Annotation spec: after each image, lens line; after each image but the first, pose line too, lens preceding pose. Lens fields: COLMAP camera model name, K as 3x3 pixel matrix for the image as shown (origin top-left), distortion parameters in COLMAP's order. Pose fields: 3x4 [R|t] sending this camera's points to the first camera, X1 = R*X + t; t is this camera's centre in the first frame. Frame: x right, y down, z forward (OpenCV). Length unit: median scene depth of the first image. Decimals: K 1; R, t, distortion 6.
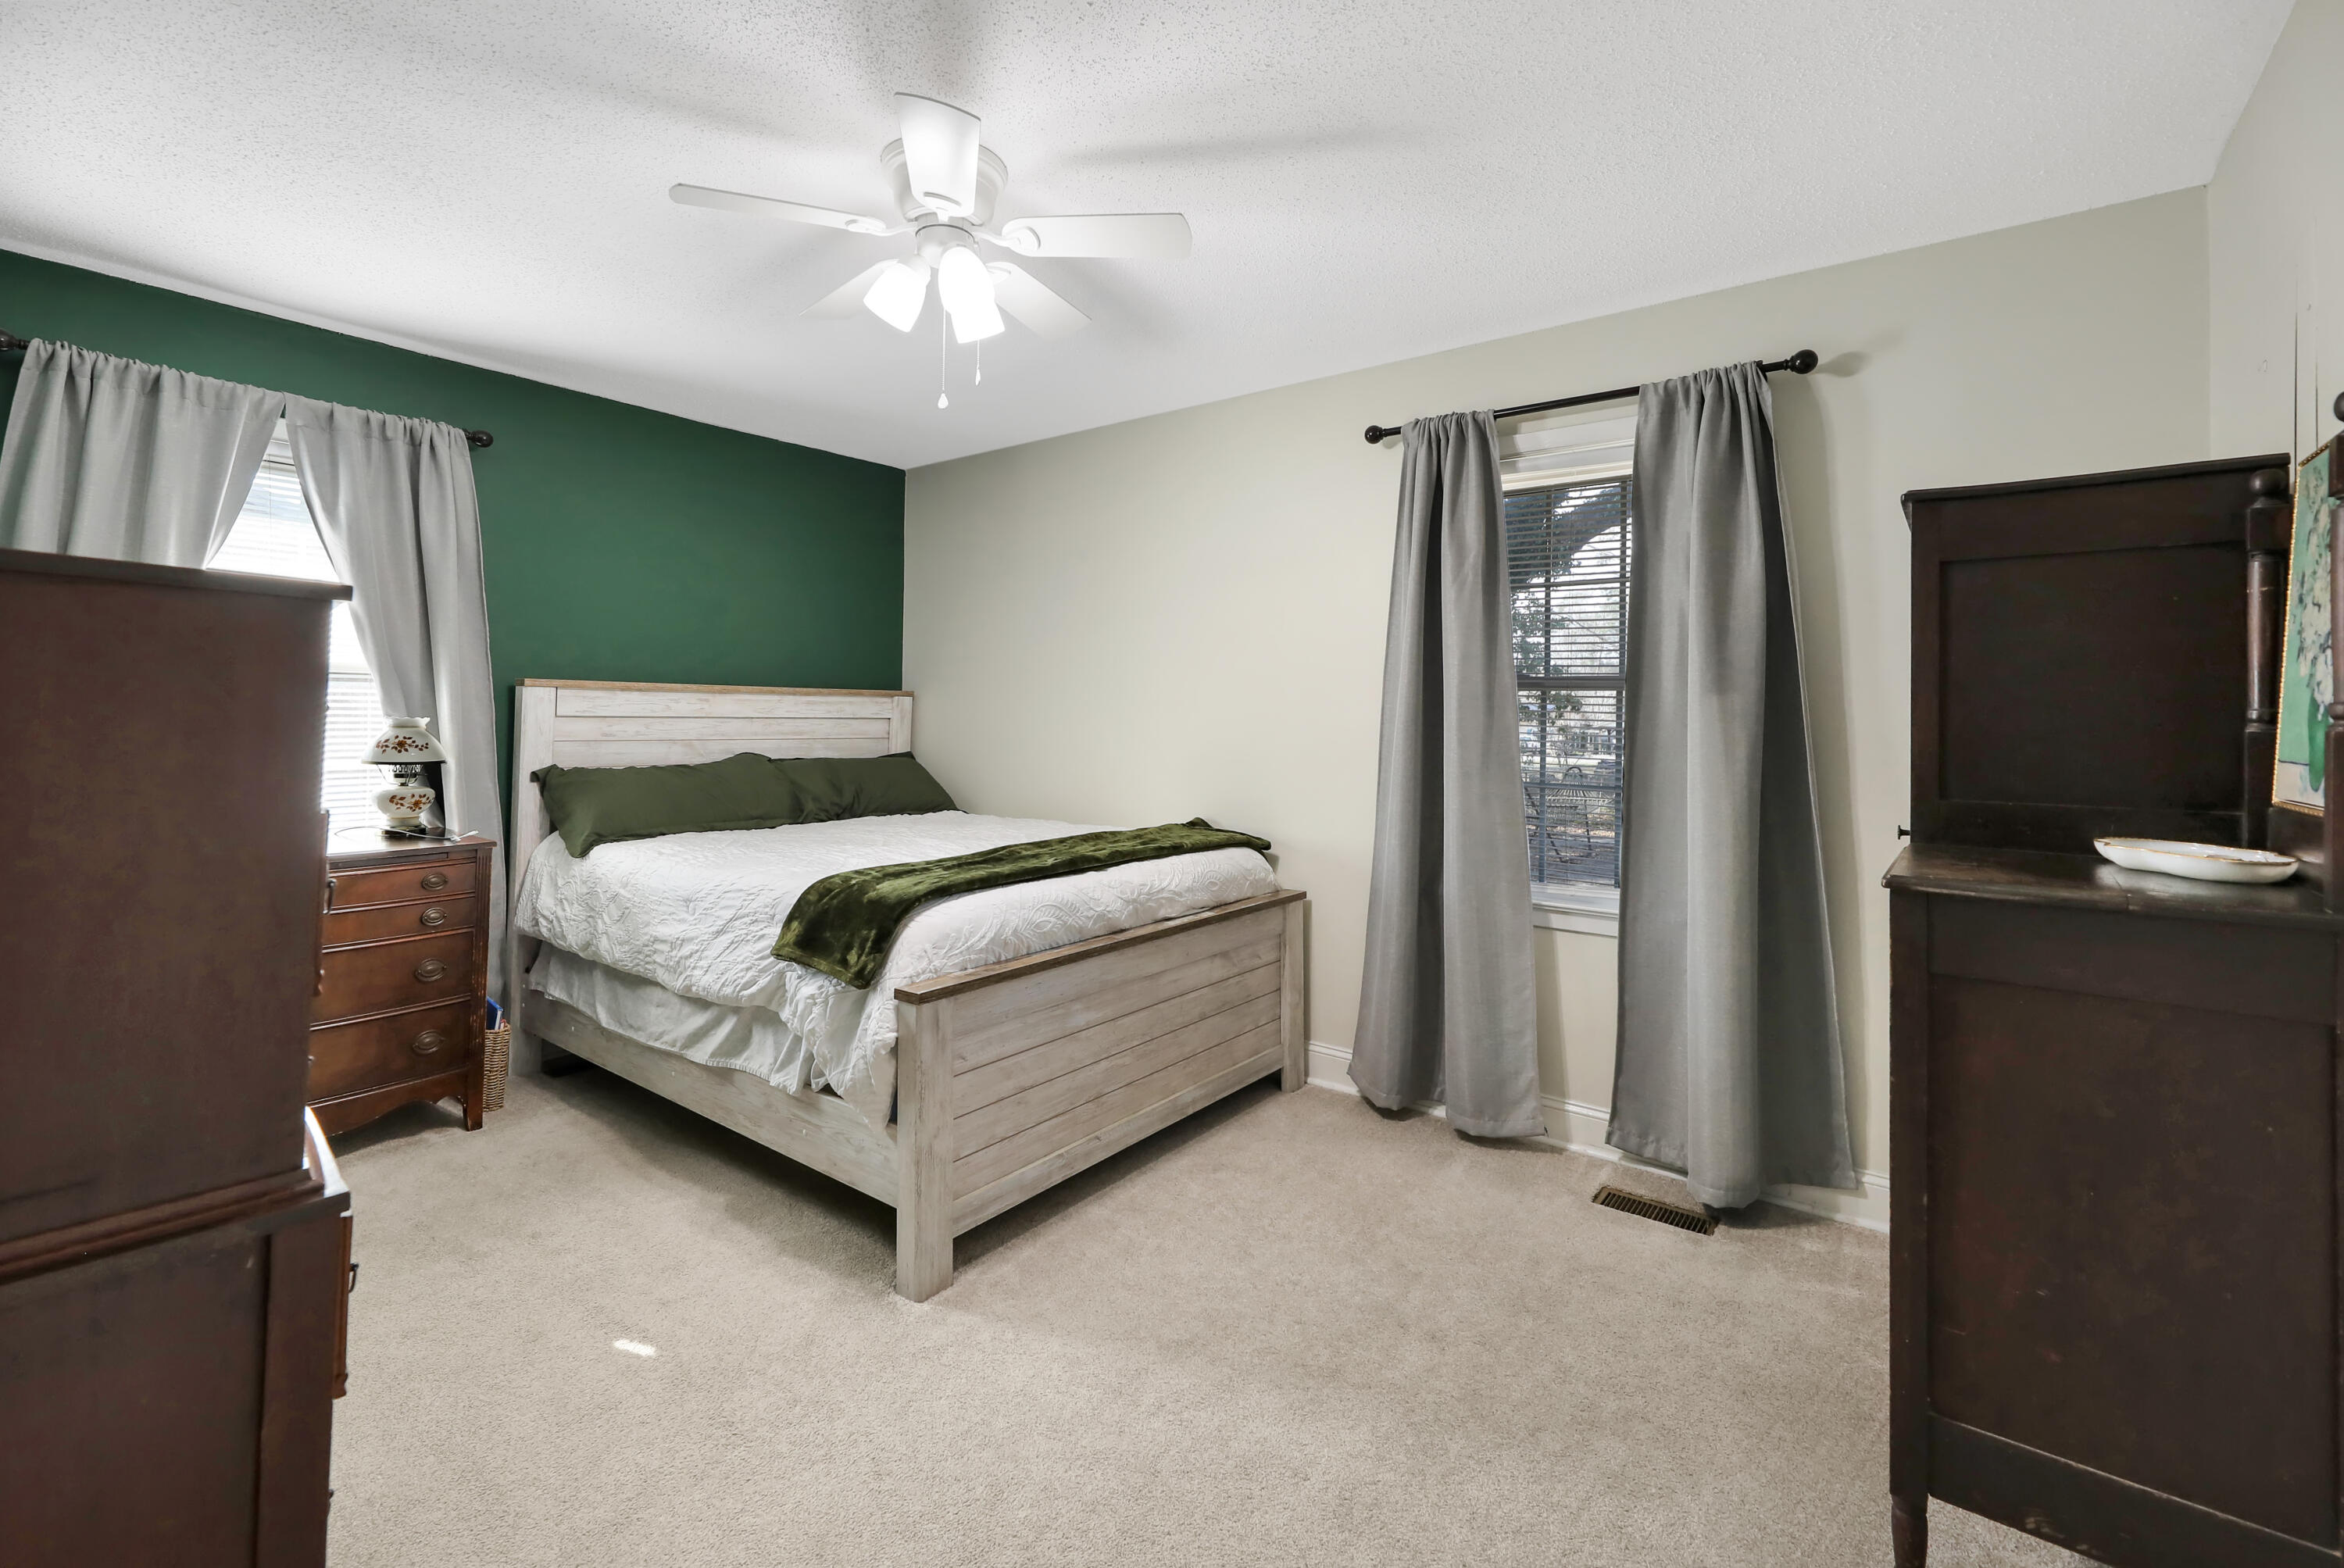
lens RADIAL K [[1001.6, 0, 1160.9], [0, 1001.6, 715.6], [0, 0, 1]] dist [-0.000001, -0.001718]
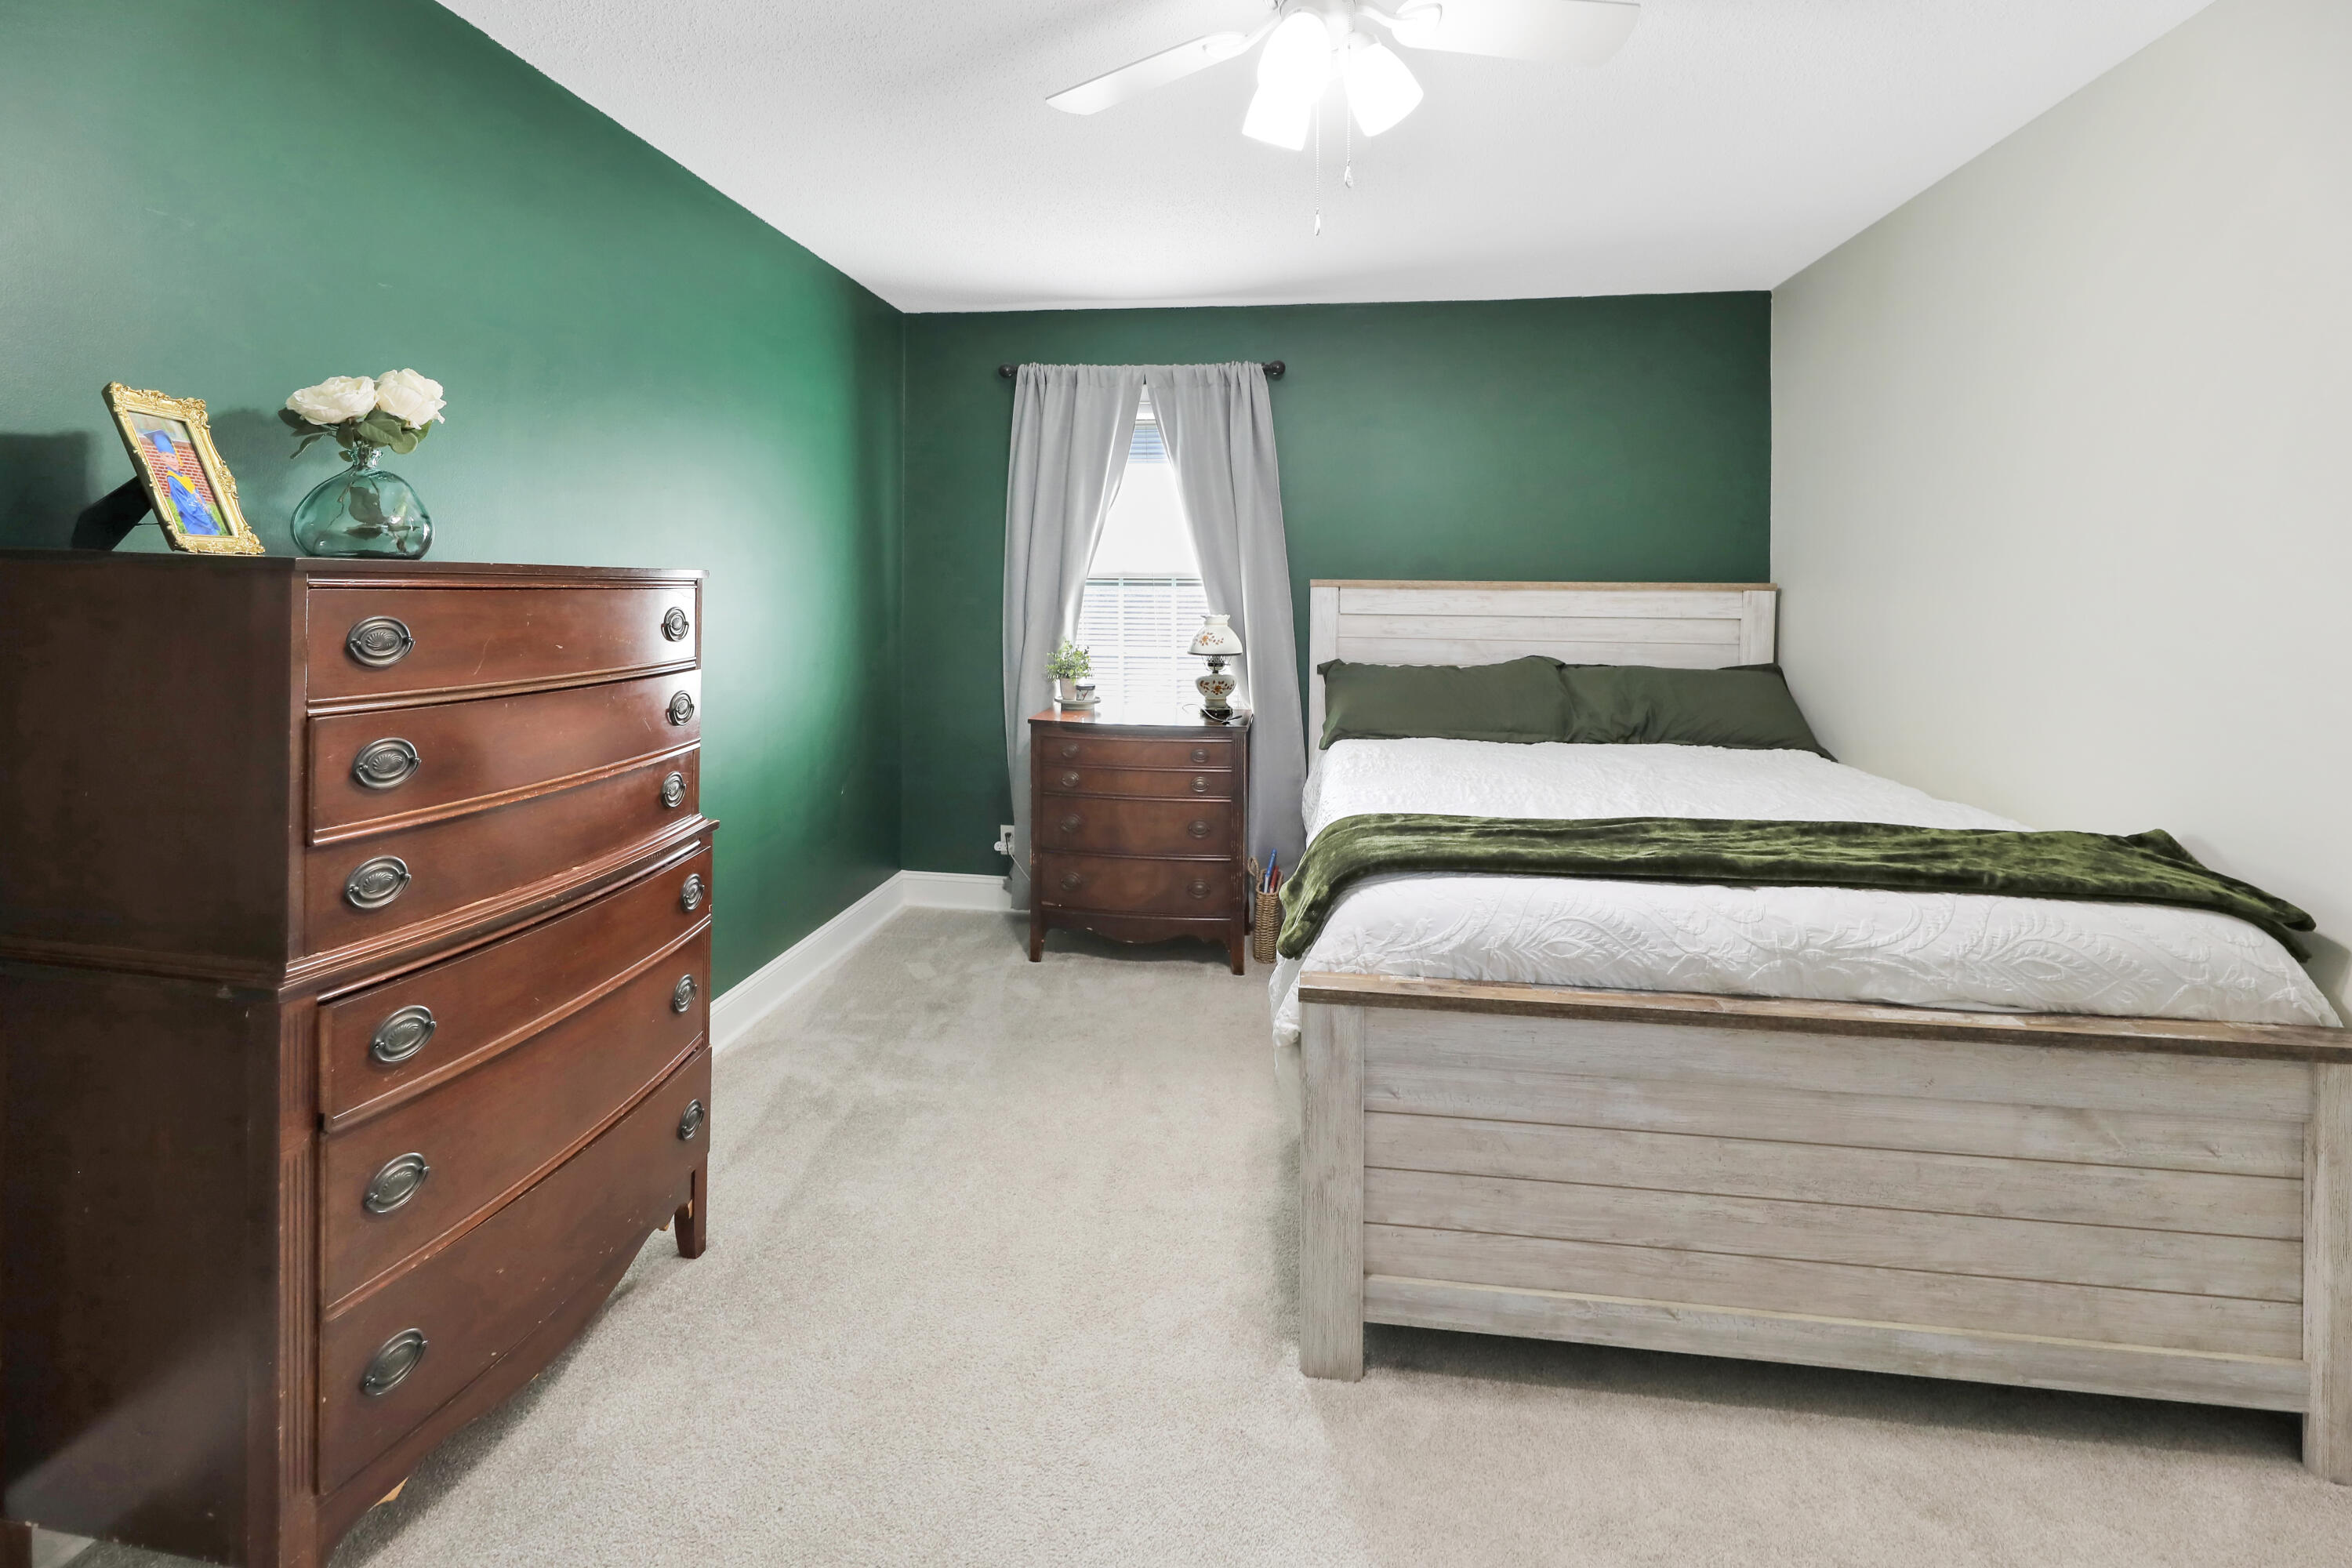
lens RADIAL K [[1005.1, 0, 1151.3], [0, 1005.1, 607.0], [0, 0, 1]] dist [-0.000001, -0.001718]
pose [[0.507362, 0.011311, -0.861659, 0.261520], [-0.002950, 0.999931, 0.011390, -0.022070], [0.861728, -0.003237, 0.507360, 0.340883]]
